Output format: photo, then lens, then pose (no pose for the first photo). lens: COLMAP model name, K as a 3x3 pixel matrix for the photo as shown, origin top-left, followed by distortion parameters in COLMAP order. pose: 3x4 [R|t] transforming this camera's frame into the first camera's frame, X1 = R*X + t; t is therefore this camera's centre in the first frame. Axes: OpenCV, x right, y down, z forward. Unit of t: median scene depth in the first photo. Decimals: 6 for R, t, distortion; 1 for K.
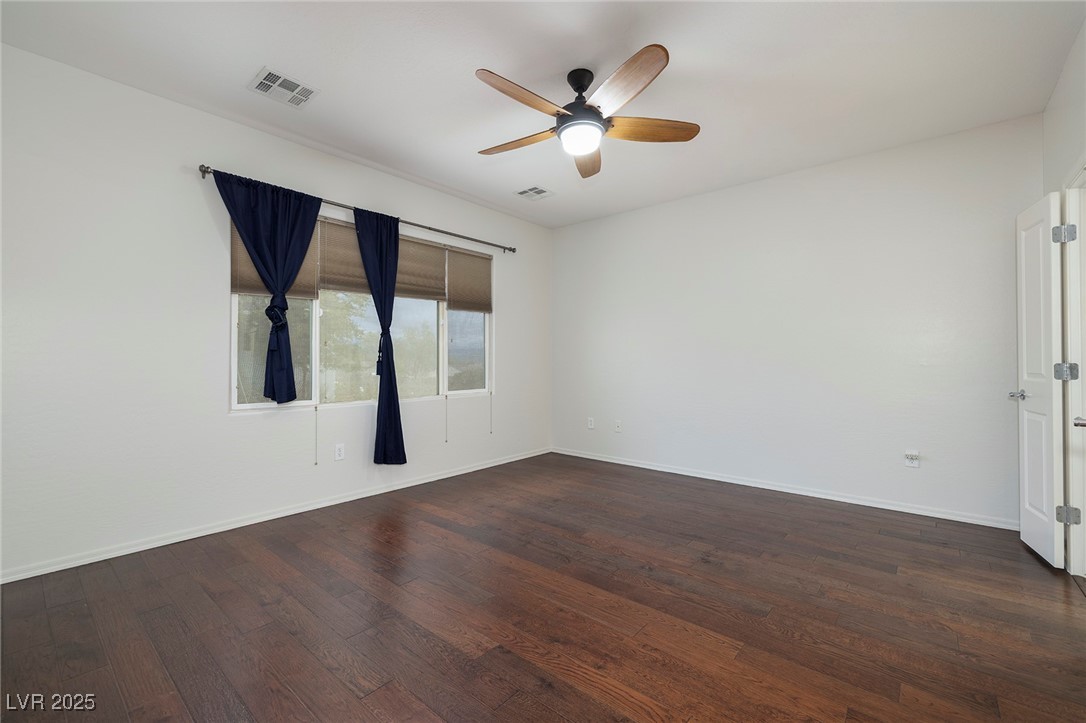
lens RADIAL K [[466.8, 0, 541.4], [0, 466.8, 355.3], [0, 0, 1]] dist [-0.001427, -0.000110]
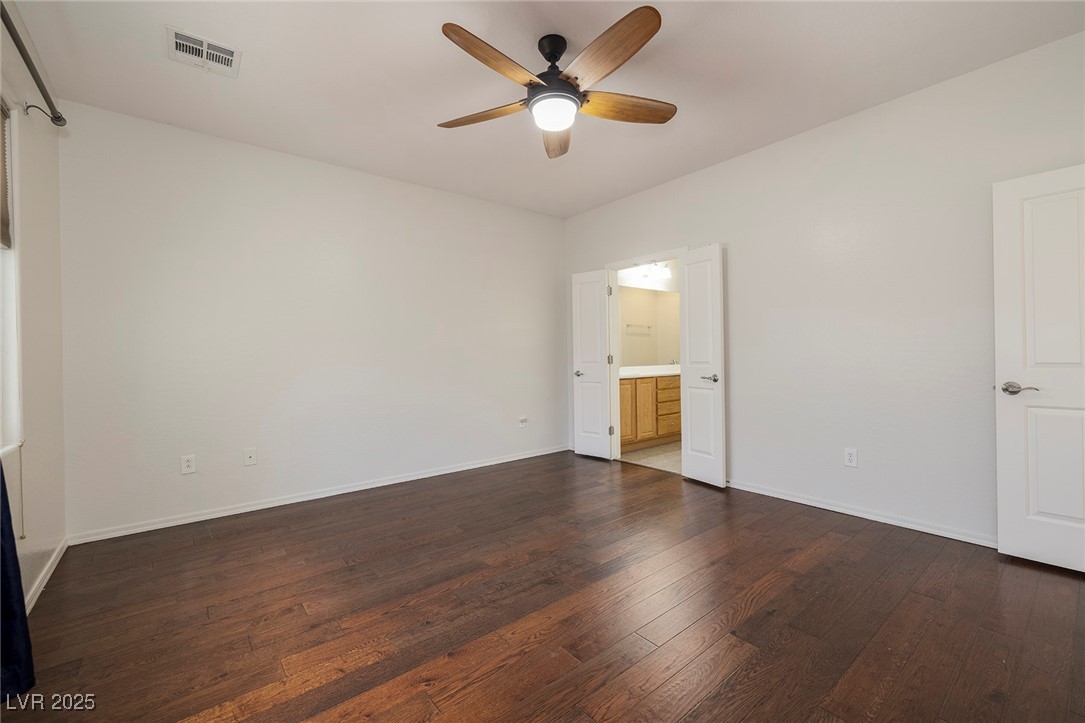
lens RADIAL K [[466.4, 0, 540.9], [0, 466.4, 355.3], [0, 0, 1]] dist [-0.001427, -0.000110]
pose [[0.154802, -0.003407, 0.987940, -0.669220], [0.003781, 0.999989, 0.002856, 0.006058], [-0.987938, 0.003293, 0.154813, 0.721784]]
